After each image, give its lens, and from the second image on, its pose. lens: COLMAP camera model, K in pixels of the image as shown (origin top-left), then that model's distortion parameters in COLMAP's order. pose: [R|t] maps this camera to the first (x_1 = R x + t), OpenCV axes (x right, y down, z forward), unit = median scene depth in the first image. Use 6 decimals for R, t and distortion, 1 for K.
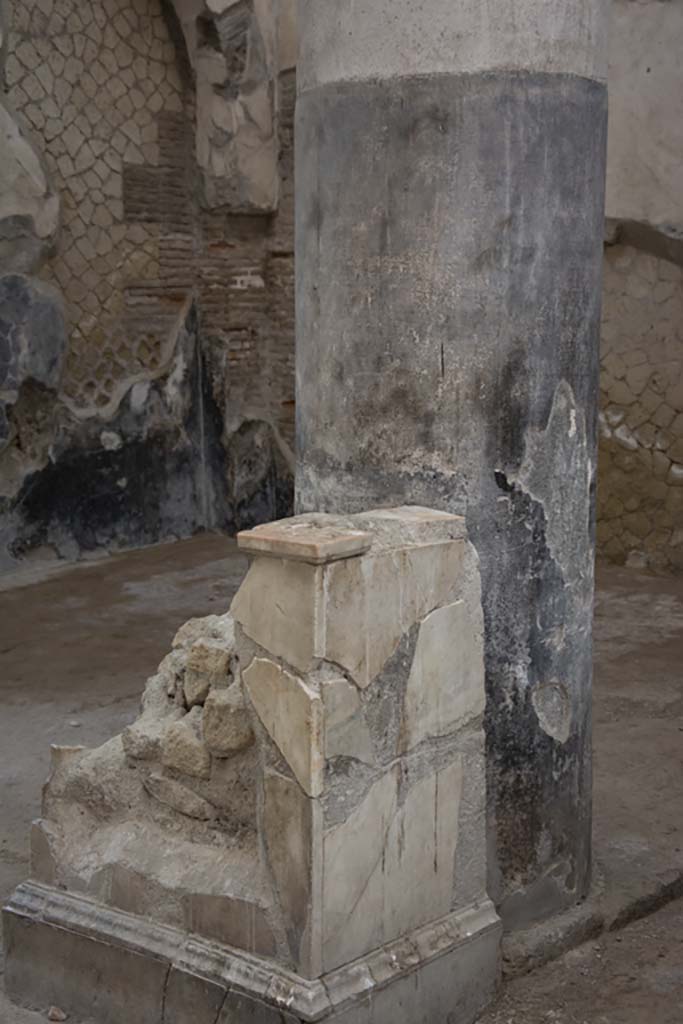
lens RADIAL K [[1687.6, 0, 341.8], [0, 1687.6, 511.3], [0, 0, 1]] dist [0.355449, 0.000000]
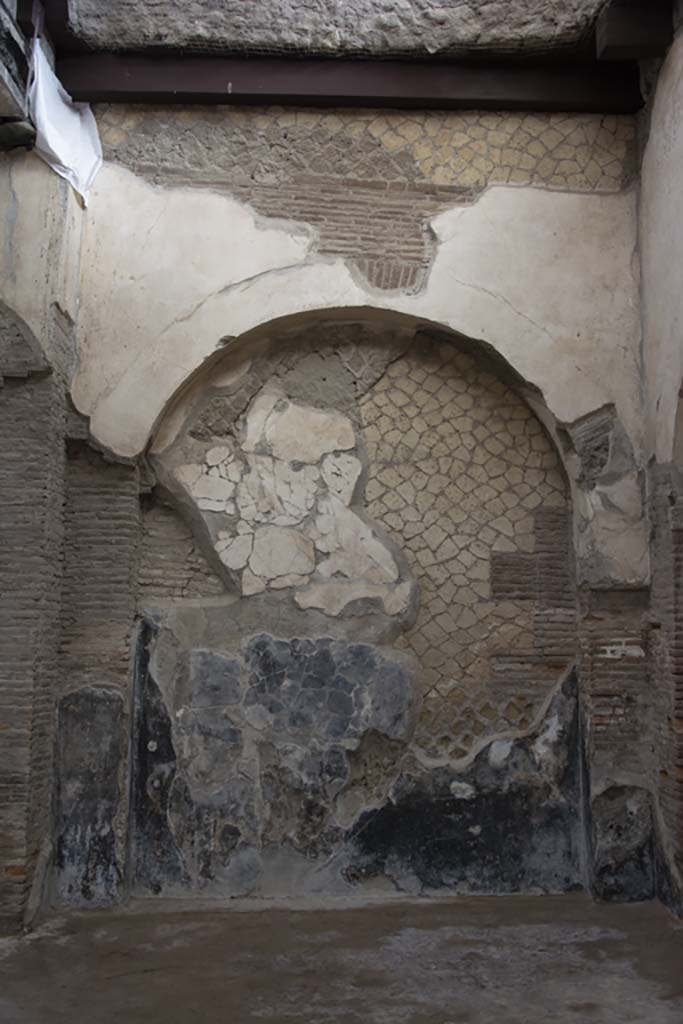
lens RADIAL K [[952.8, 0, 341.6], [0, 952.8, 513.2], [0, 0, 1]] dist [-0.044035, 0.000000]
pose [[0.613801, -0.095581, -0.783653, 0.322242], [-0.119330, 0.970006, -0.211777, -0.076340], [0.780390, 0.223502, 0.583985, 0.525932]]
